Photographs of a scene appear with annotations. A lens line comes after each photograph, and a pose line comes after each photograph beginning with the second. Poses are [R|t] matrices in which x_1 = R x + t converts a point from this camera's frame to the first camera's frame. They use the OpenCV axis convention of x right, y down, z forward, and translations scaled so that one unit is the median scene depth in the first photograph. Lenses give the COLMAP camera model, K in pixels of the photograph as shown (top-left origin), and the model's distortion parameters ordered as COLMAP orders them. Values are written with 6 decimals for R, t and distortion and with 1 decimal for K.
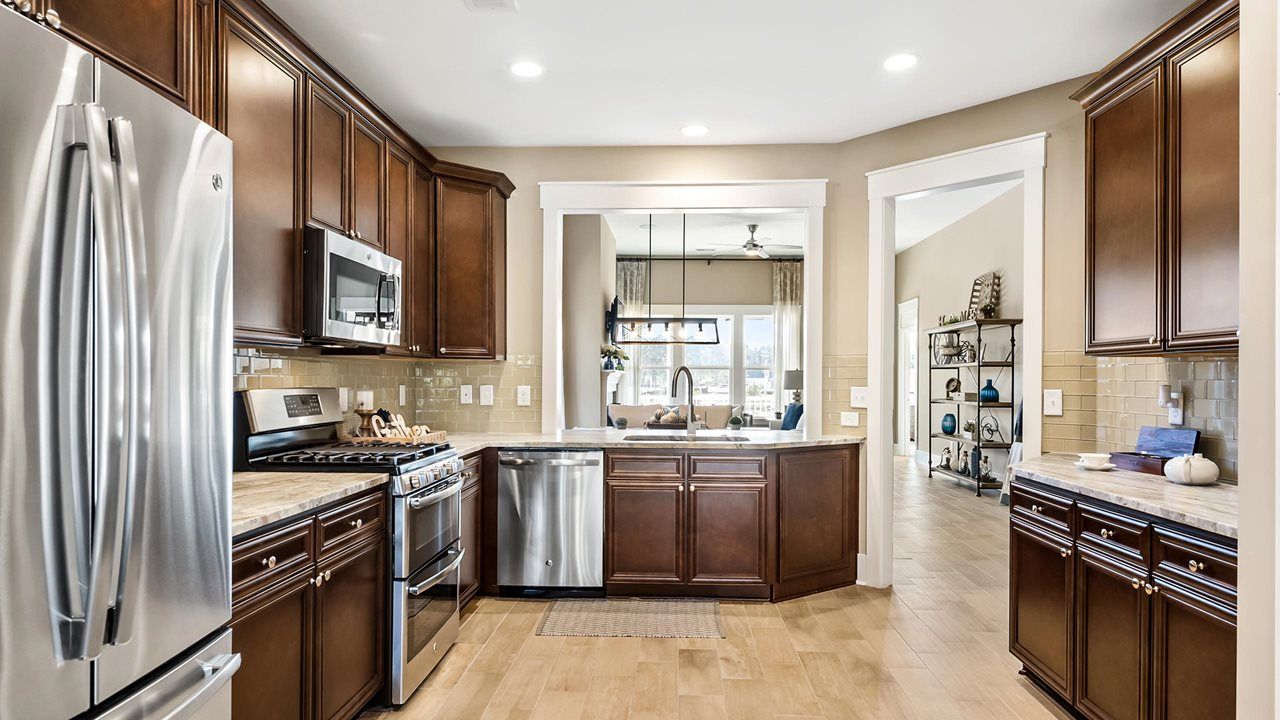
lens RADIAL K [[750.3, 0, 640.1], [0, 750.3, 378.7], [0, 0, 1]] dist [0.003308, 0.000354]
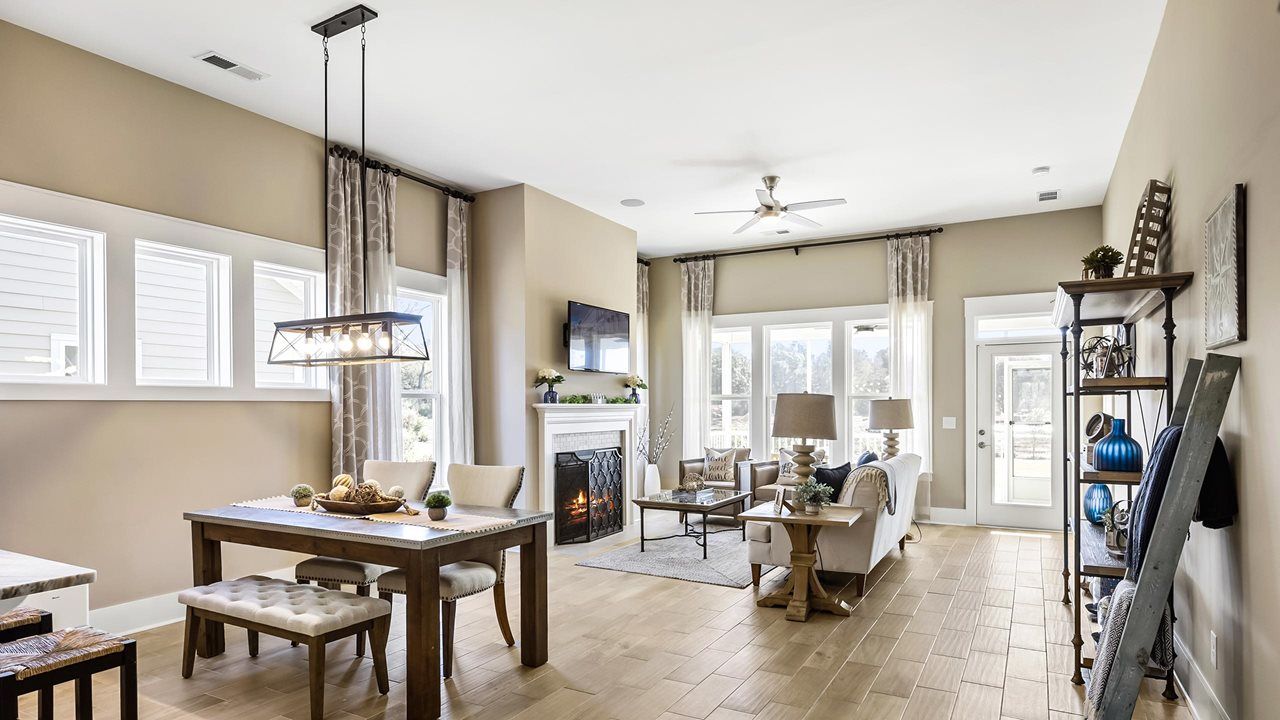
lens RADIAL K [[705.5, 0, 640.3], [0, 705.5, 411.3], [0, 0, 1]] dist [0.006261, 0.000564]
pose [[0.897028, -0.007378, -0.441912, 0.703050], [0.010063, 0.999942, 0.003732, -0.013705], [0.441859, -0.007795, 0.897051, 0.888903]]
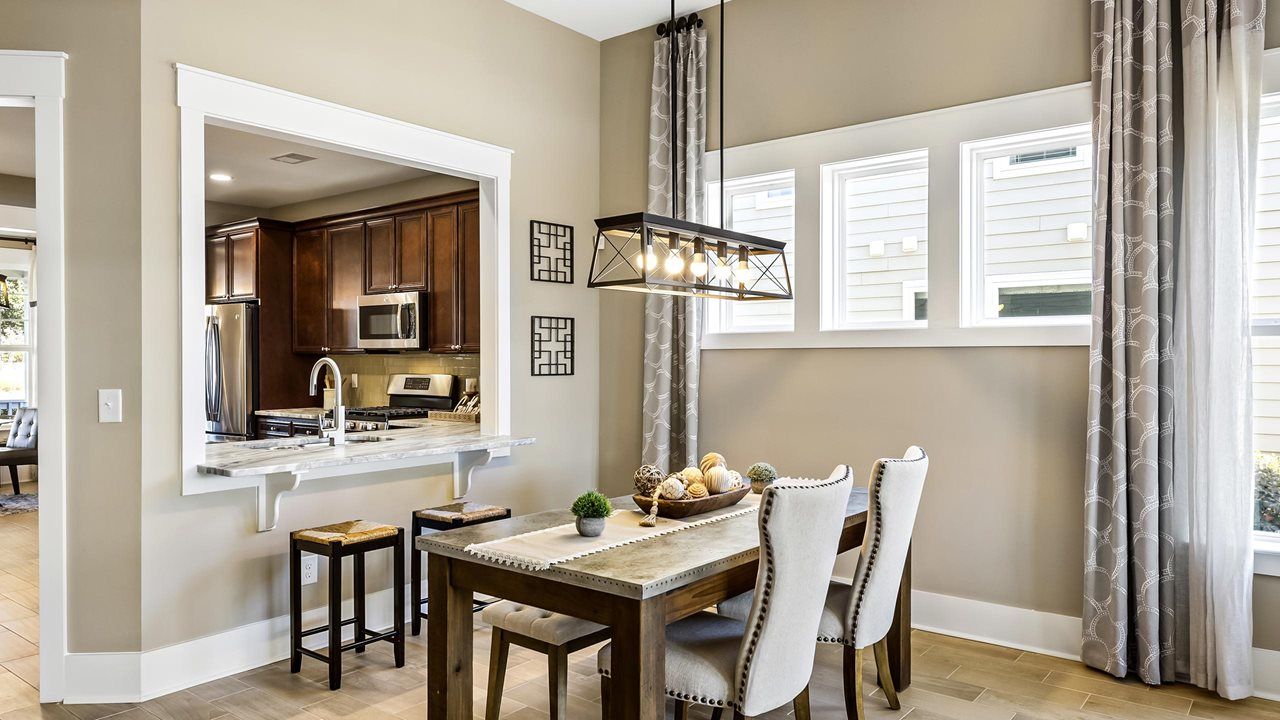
lens RADIAL K [[843.5, 0, 640.0], [0, 843.5, 360.0], [0, 0, 1]] dist [0.008687, 0.001168]
pose [[-0.574227, -0.001169, -0.818696, 0.626085], [-0.002016, 0.999998, -0.000015, -0.015602], [0.818694, 0.001642, -0.574228, 1.799452]]
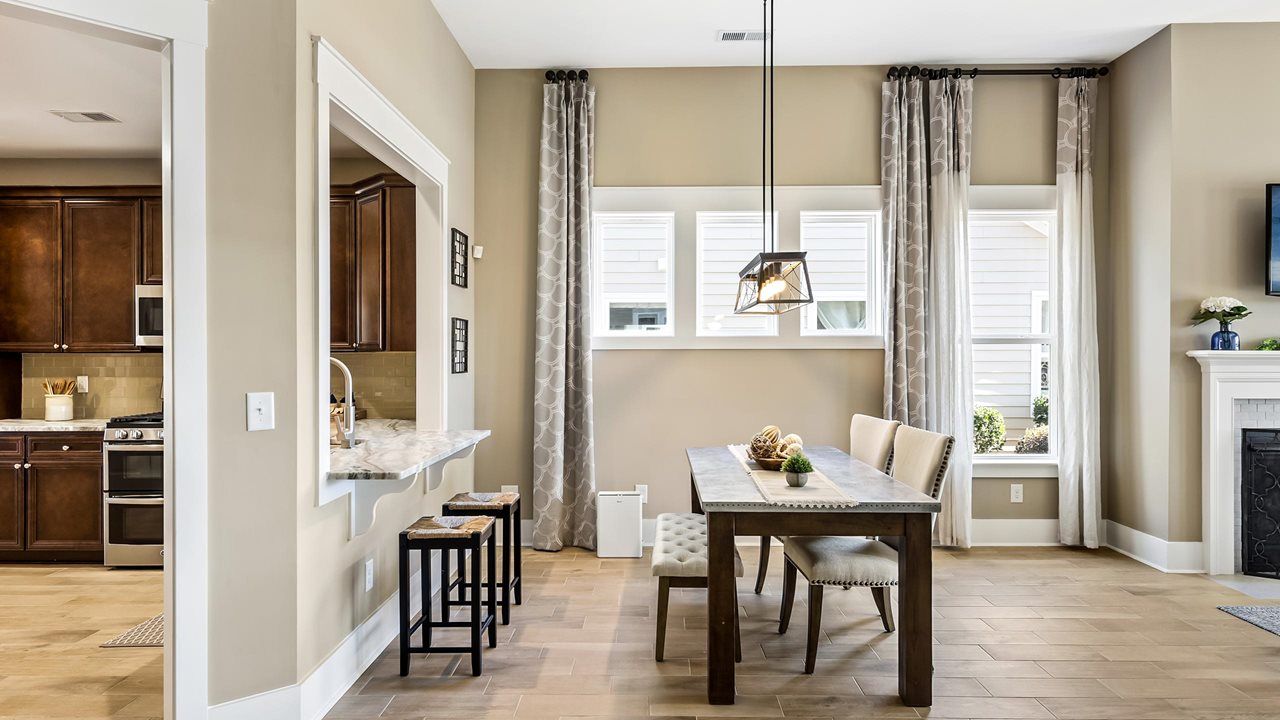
lens RADIAL K [[767.5, 0, 642.4], [0, 767.5, 355.7], [0, 0, 1]] dist [0.006498, -0.000275]
pose [[0.040781, -0.005068, -0.999155, 0.876152], [0.000272, 0.999987, -0.005061, -0.014232], [0.999168, -0.000065, 0.040782, 1.289172]]
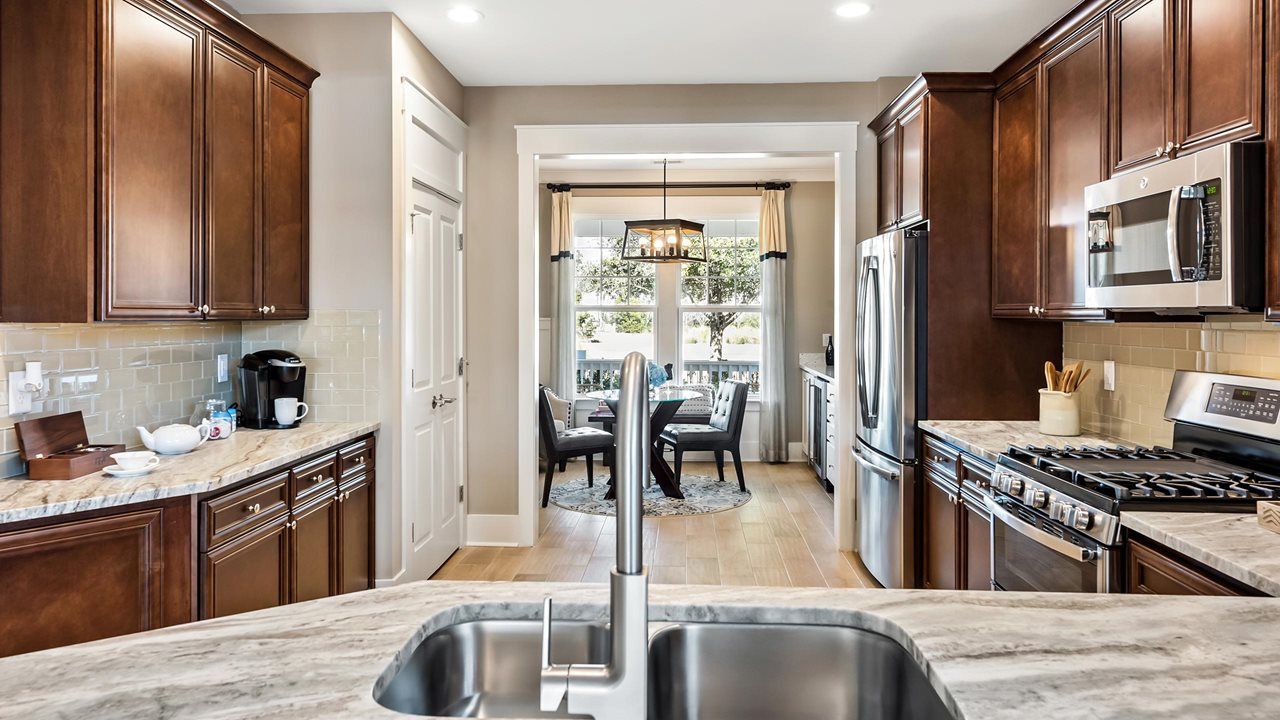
lens RADIAL K [[853.6, 0, 640.3], [0, 853.6, 310.6], [0, 0, 1]] dist [0.017314, 0.000161]
pose [[-0.999972, -0.007008, 0.002737, 0.061996], [-0.007019, 0.999968, -0.003803, -0.028034], [-0.002711, -0.003822, -0.999989, 1.225514]]
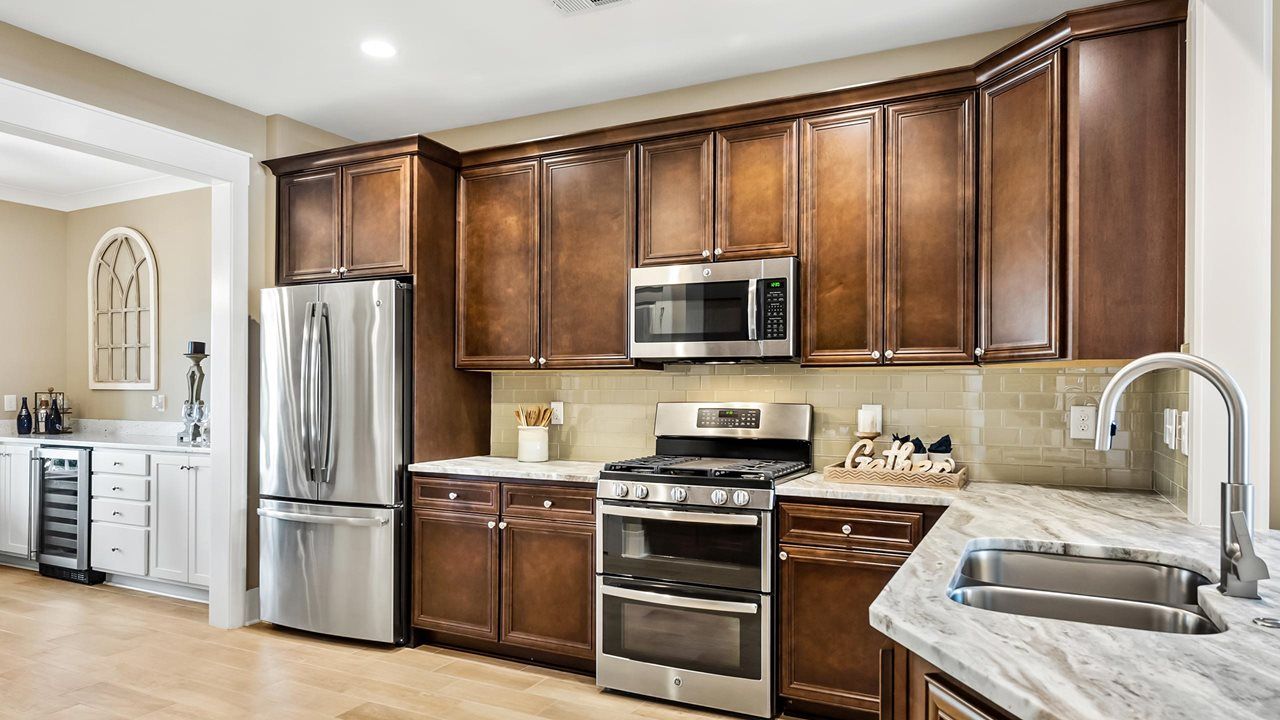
lens RADIAL K [[784.3, 0, 645.5], [0, 784.3, 389.6], [0, 0, 1]] dist [0.006680, 0.000652]
pose [[-0.400546, -0.009194, -0.916230, 0.438803], [-0.008450, 0.999944, -0.006340, 0.001464], [0.916238, 0.005203, -0.400602, 0.928340]]
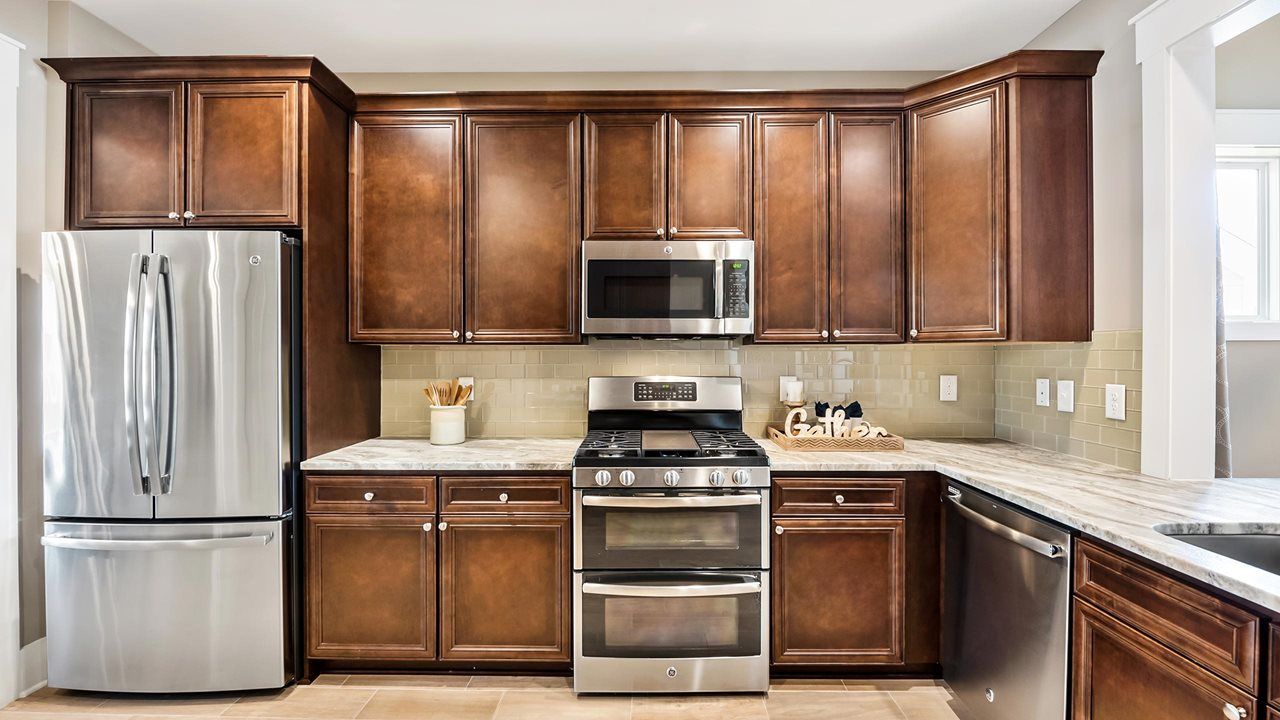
lens RADIAL K [[536.6, 0, 642.2], [0, 536.6, 353.0], [0, 0, 1]] dist [-0.010773, -0.000625]
pose [[0.040935, -0.003032, -0.999157, 0.249214], [-0.000878, 0.999995, -0.003071, -0.014288], [0.999161, 0.001003, 0.040932, 0.643713]]
